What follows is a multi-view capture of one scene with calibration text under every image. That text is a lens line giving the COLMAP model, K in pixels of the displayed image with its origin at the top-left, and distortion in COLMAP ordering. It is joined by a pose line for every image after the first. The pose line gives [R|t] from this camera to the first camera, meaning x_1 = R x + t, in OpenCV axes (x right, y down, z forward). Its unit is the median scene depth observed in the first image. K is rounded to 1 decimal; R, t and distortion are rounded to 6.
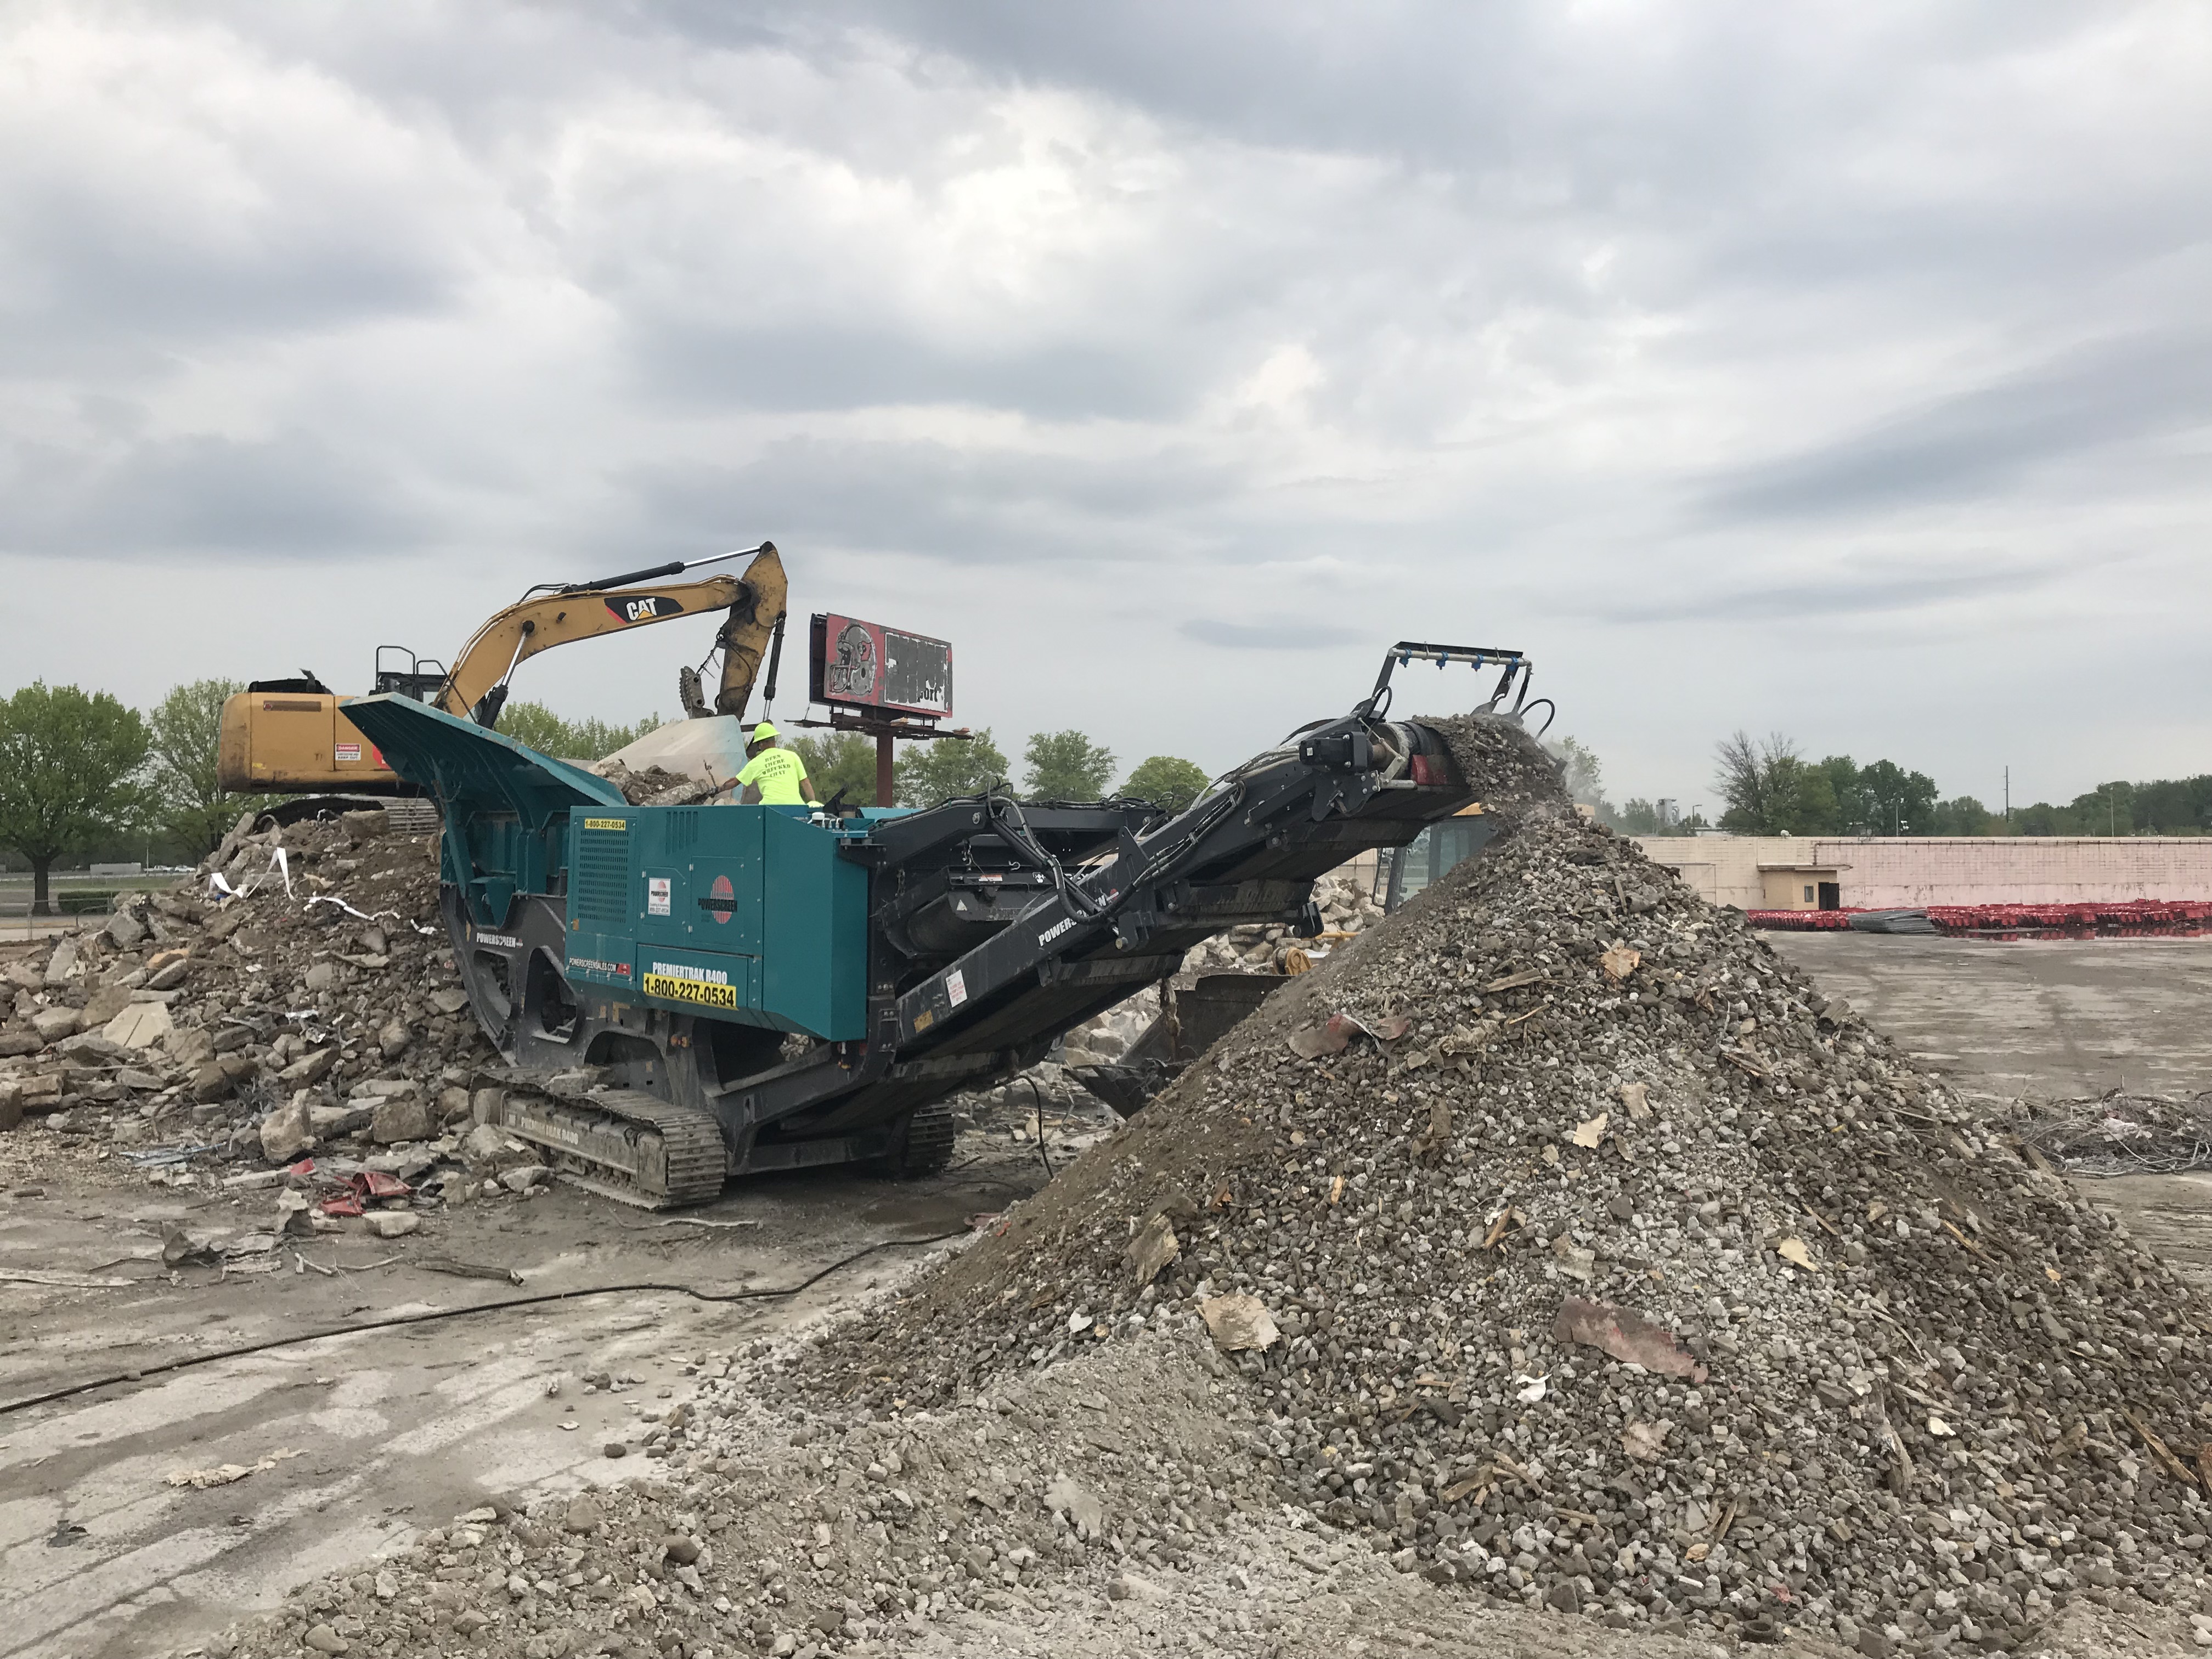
lens RADIAL K [[1839.0, 0, 1104.8], [0, 1839.0, 921.3], [0, 0, 1]] dist [-0.004369, 0.009597]
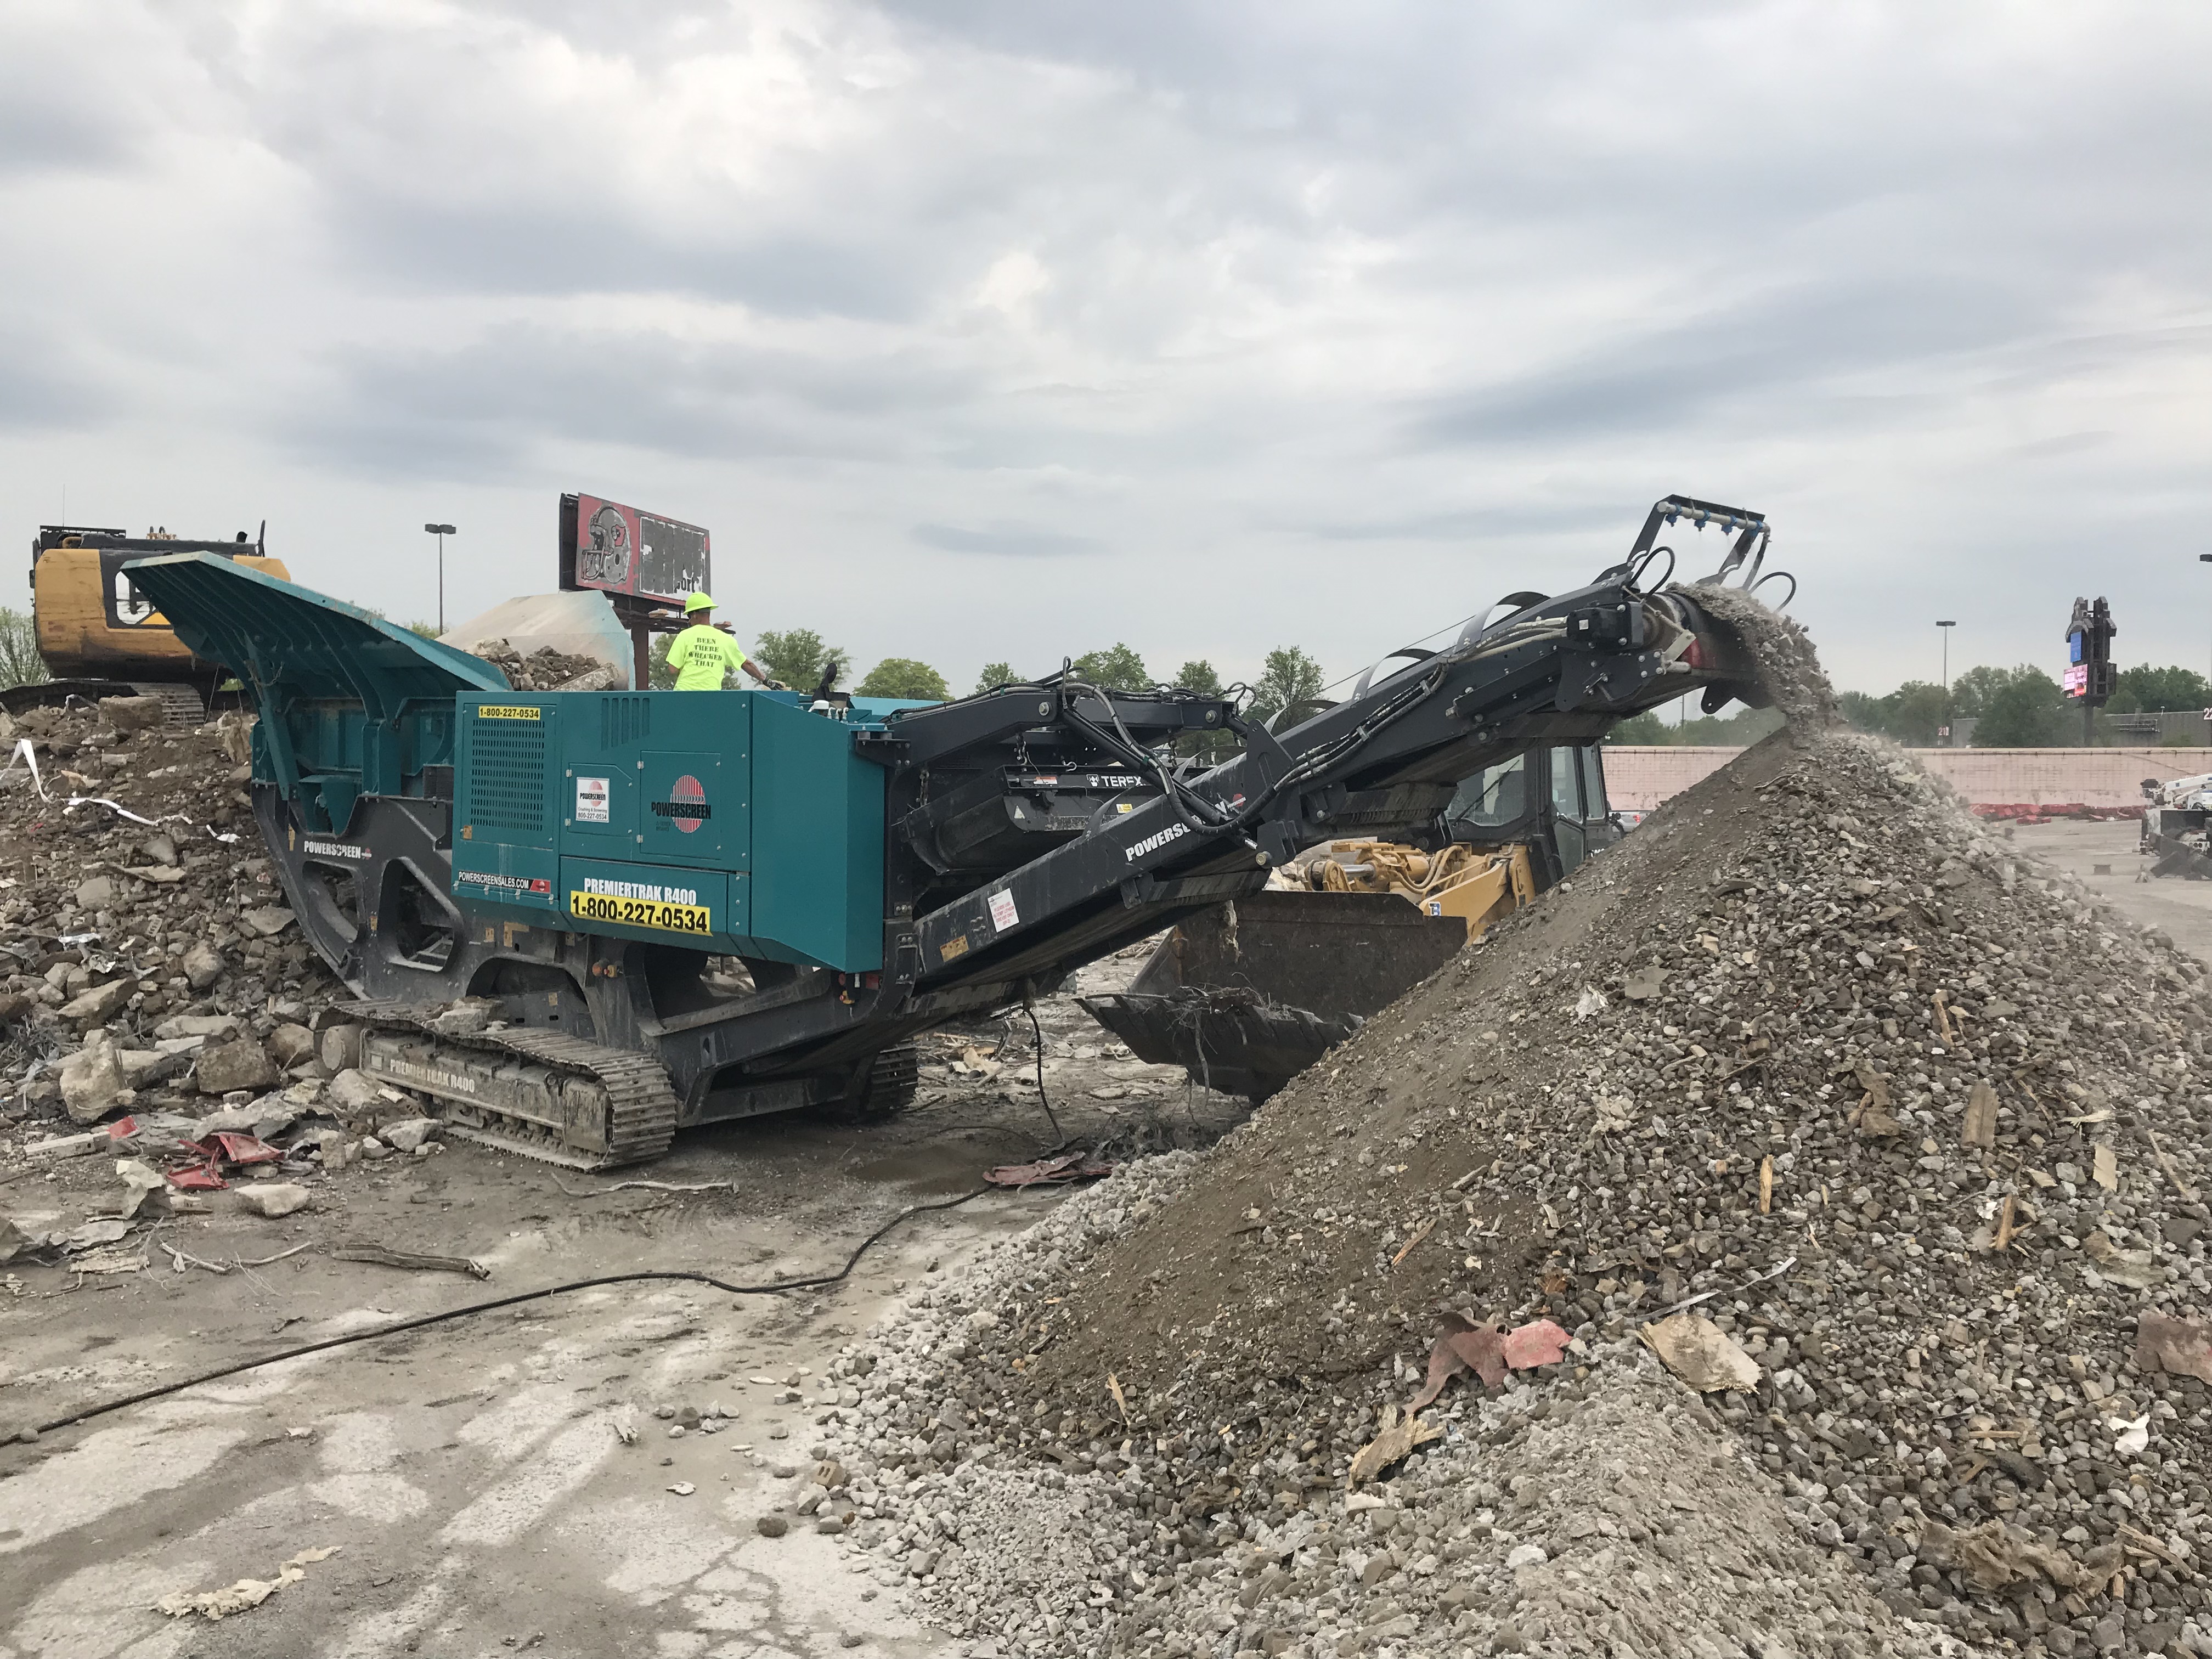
lens RADIAL K [[1818.2, 0, 1100.9], [0, 1818.2, 928.2], [0, 0, 1]] dist [0.045651, -0.073409]
pose [[0.987640, -0.007407, 0.156567, -0.141799], [-0.001407, 0.998424, 0.056108, -0.002033], [-0.156736, -0.055635, 0.986072, 0.137873]]
